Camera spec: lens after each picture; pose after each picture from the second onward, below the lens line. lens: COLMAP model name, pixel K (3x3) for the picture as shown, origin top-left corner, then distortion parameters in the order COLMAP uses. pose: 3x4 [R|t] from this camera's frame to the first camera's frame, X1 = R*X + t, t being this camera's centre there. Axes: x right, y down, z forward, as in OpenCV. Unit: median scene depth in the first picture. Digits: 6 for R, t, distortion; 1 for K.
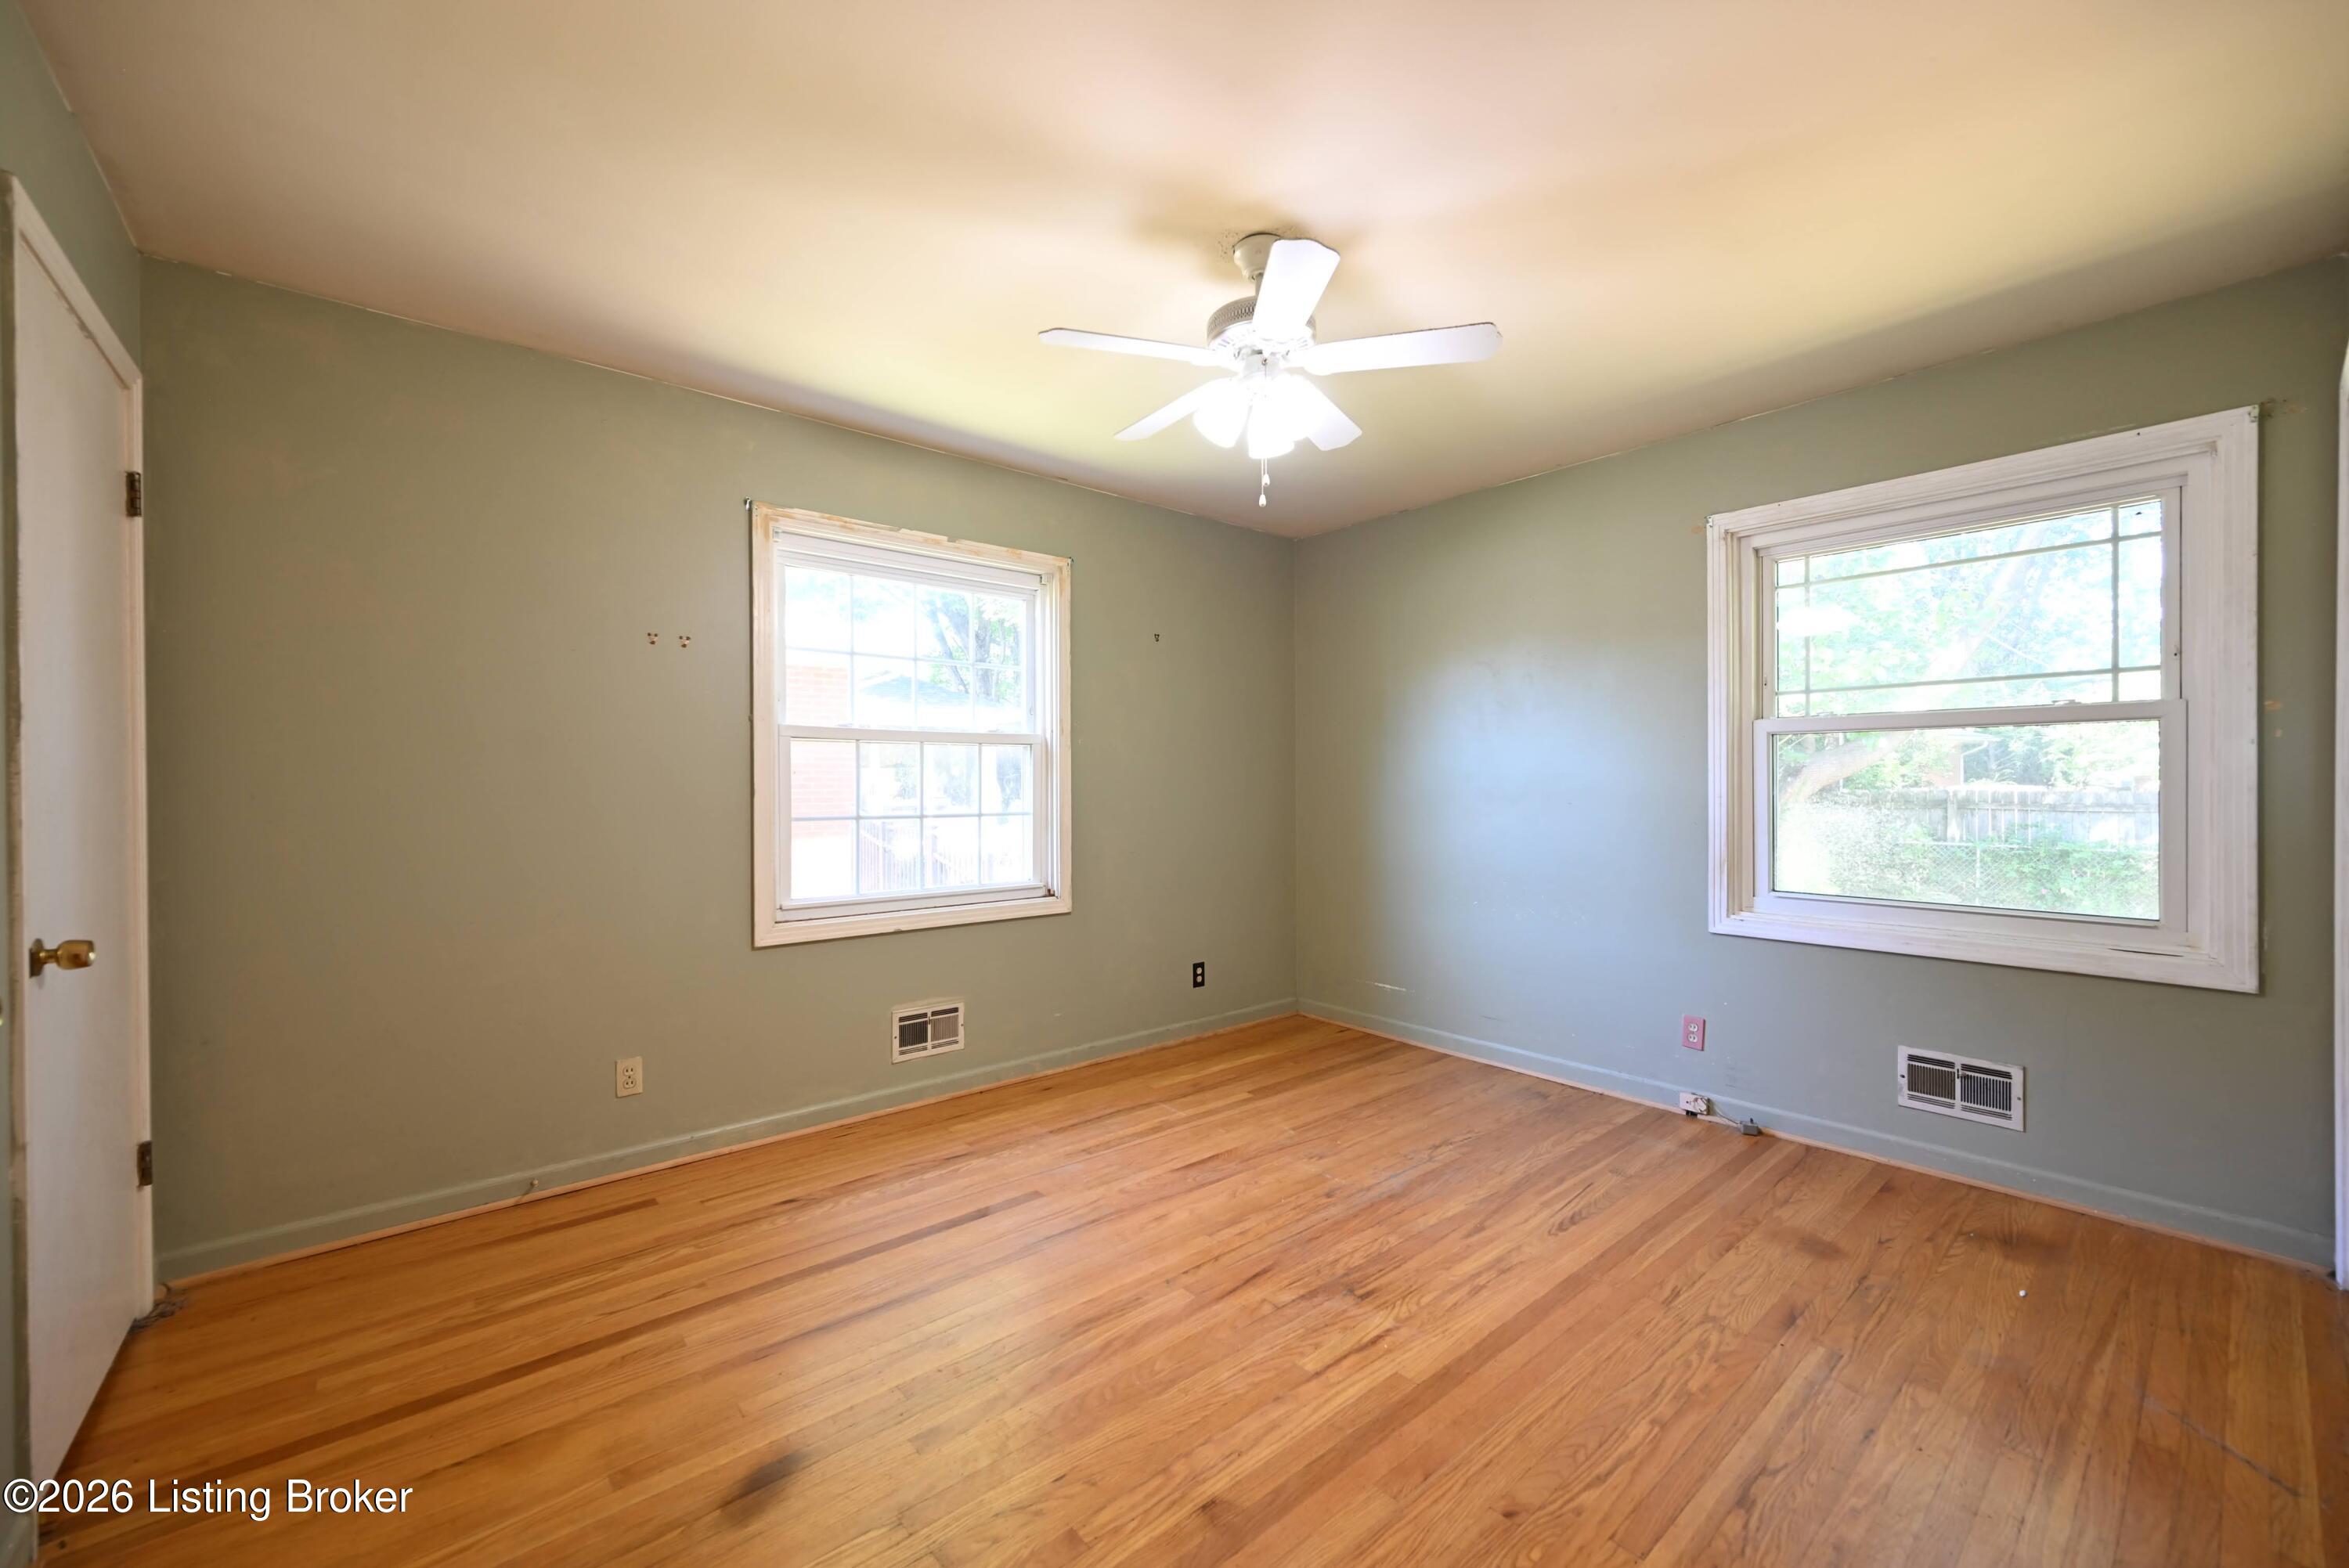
lens RADIAL K [[915.8, 0, 1172.2], [0, 915.8, 783.9], [0, 0, 1]] dist [-0.000650, 0.000227]
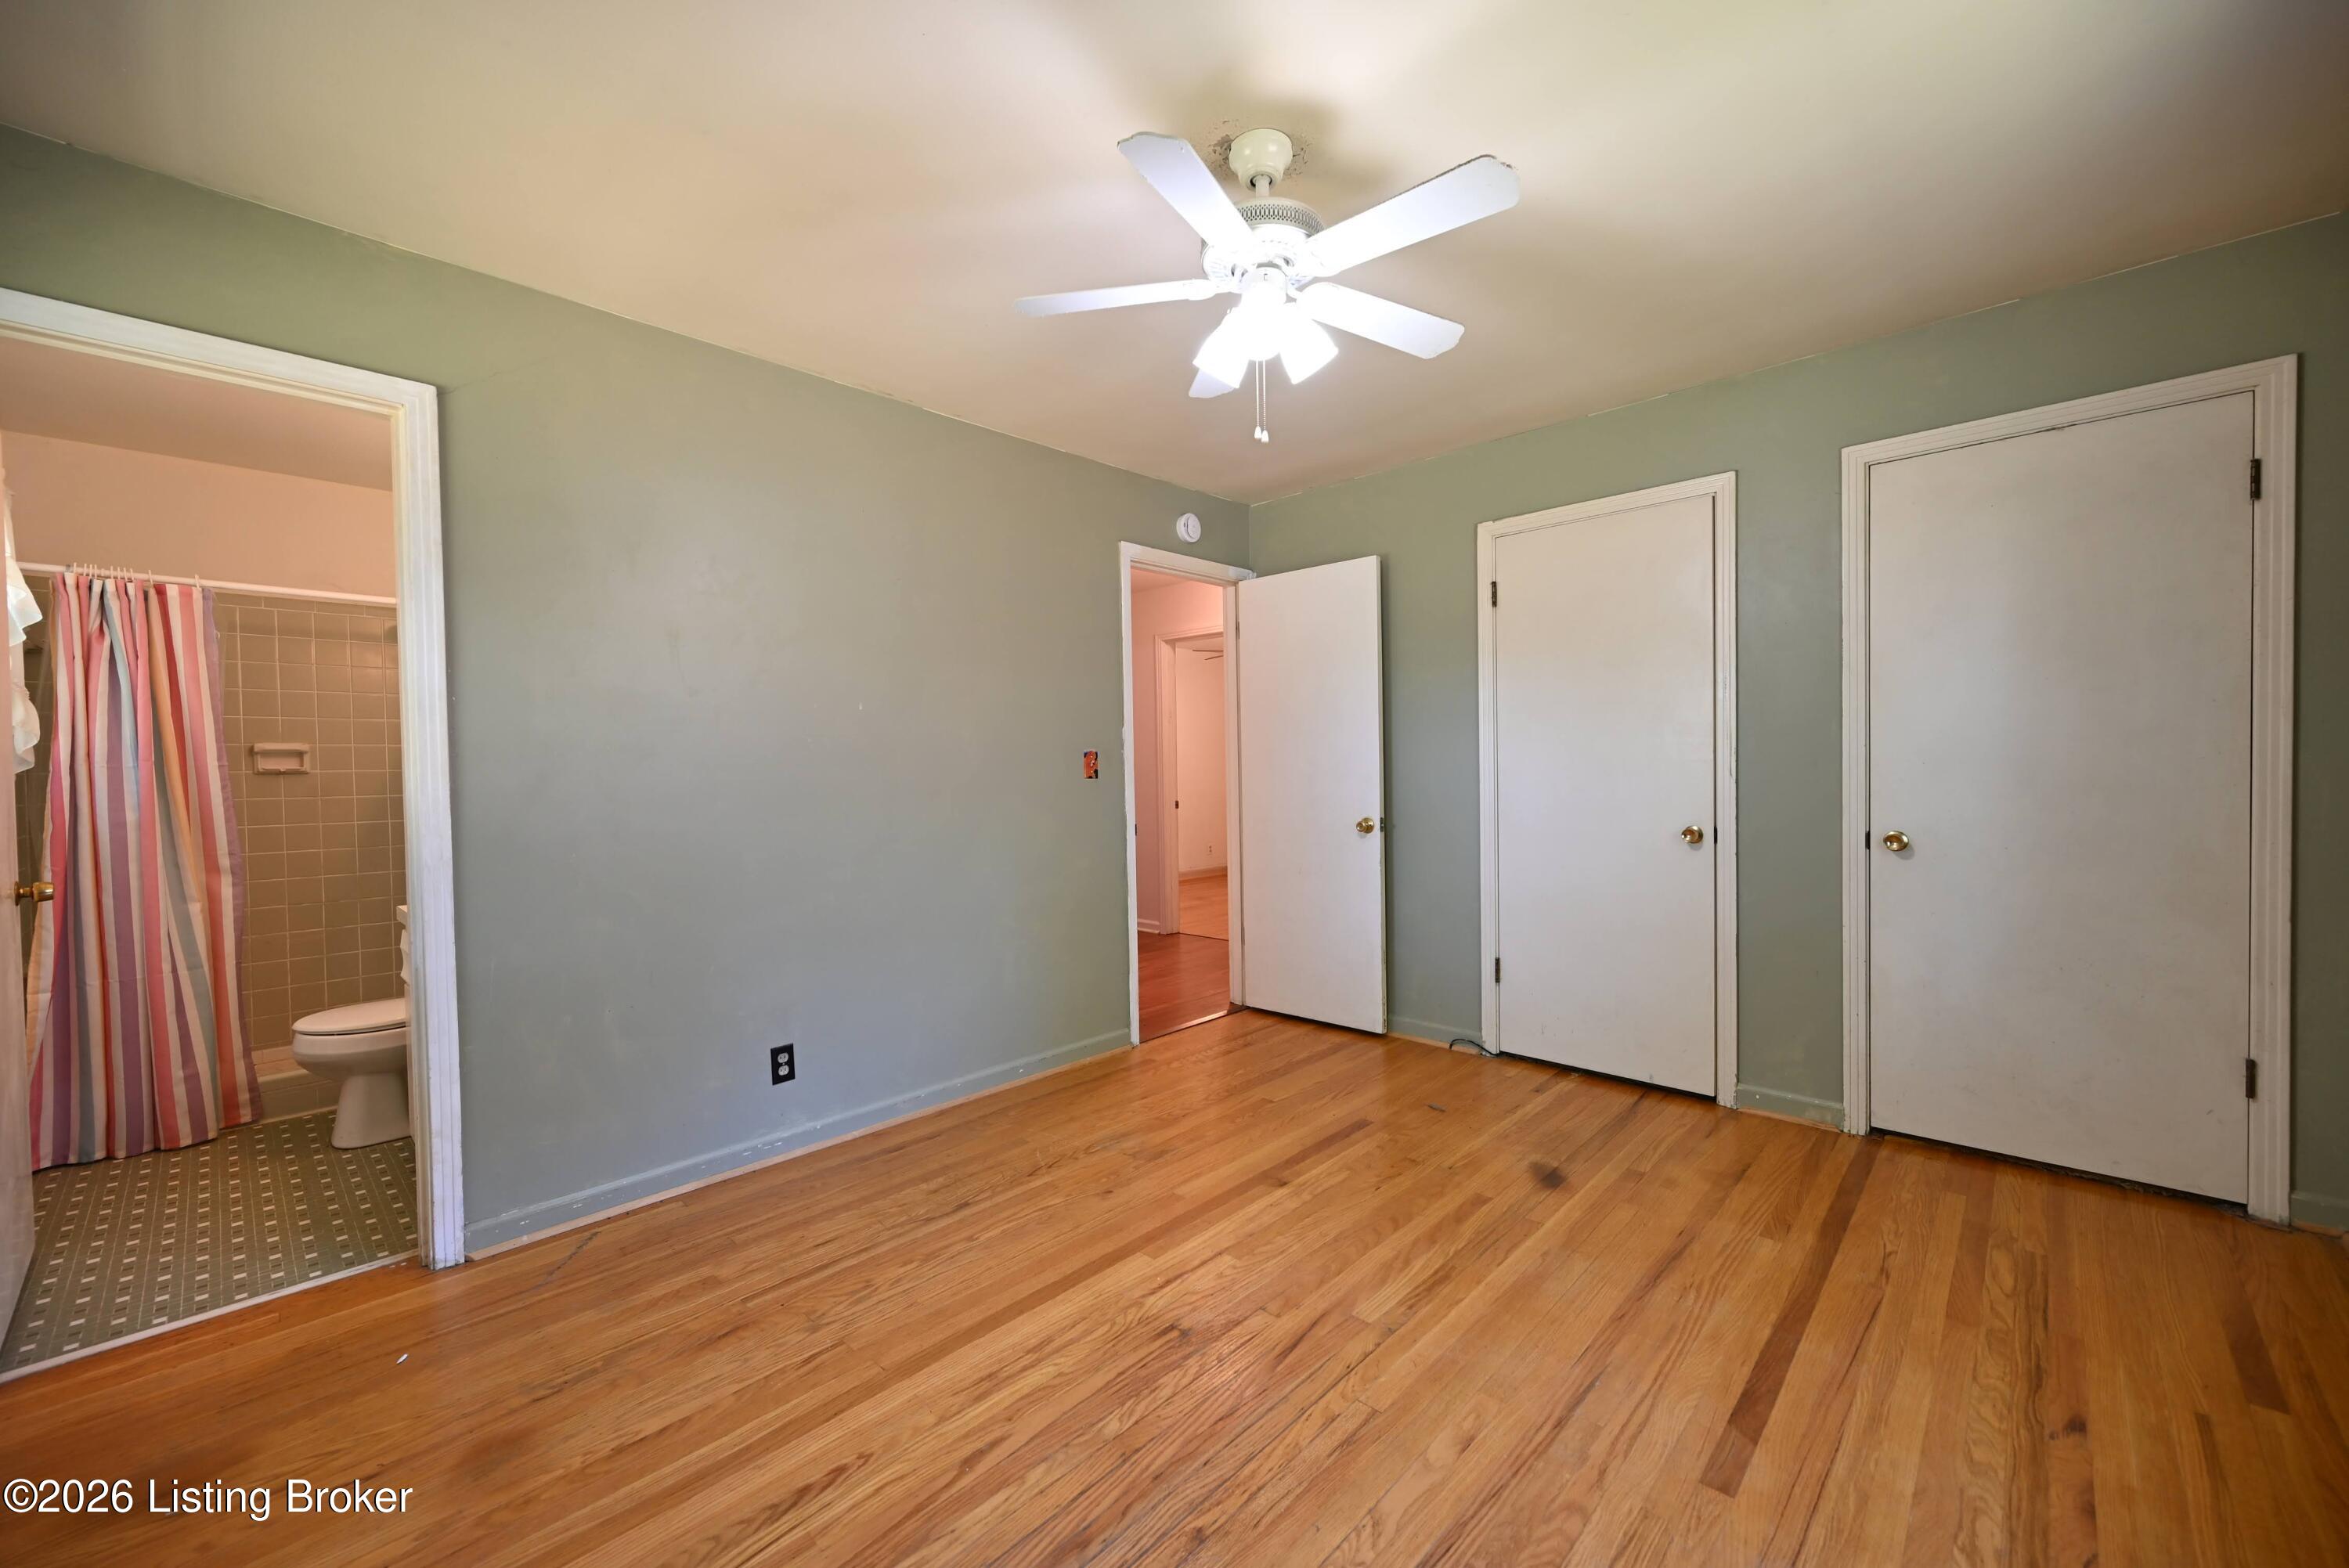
lens RADIAL K [[915.8, 0, 1175.3], [0, 915.8, 785.5], [0, 0, 1]] dist [-0.000650, 0.000227]
pose [[-0.993789, 0.023901, -0.108685, 0.304236], [0.021249, 0.999449, 0.025495, 0.000127], [0.109235, 0.023028, -0.993749, 1.982679]]
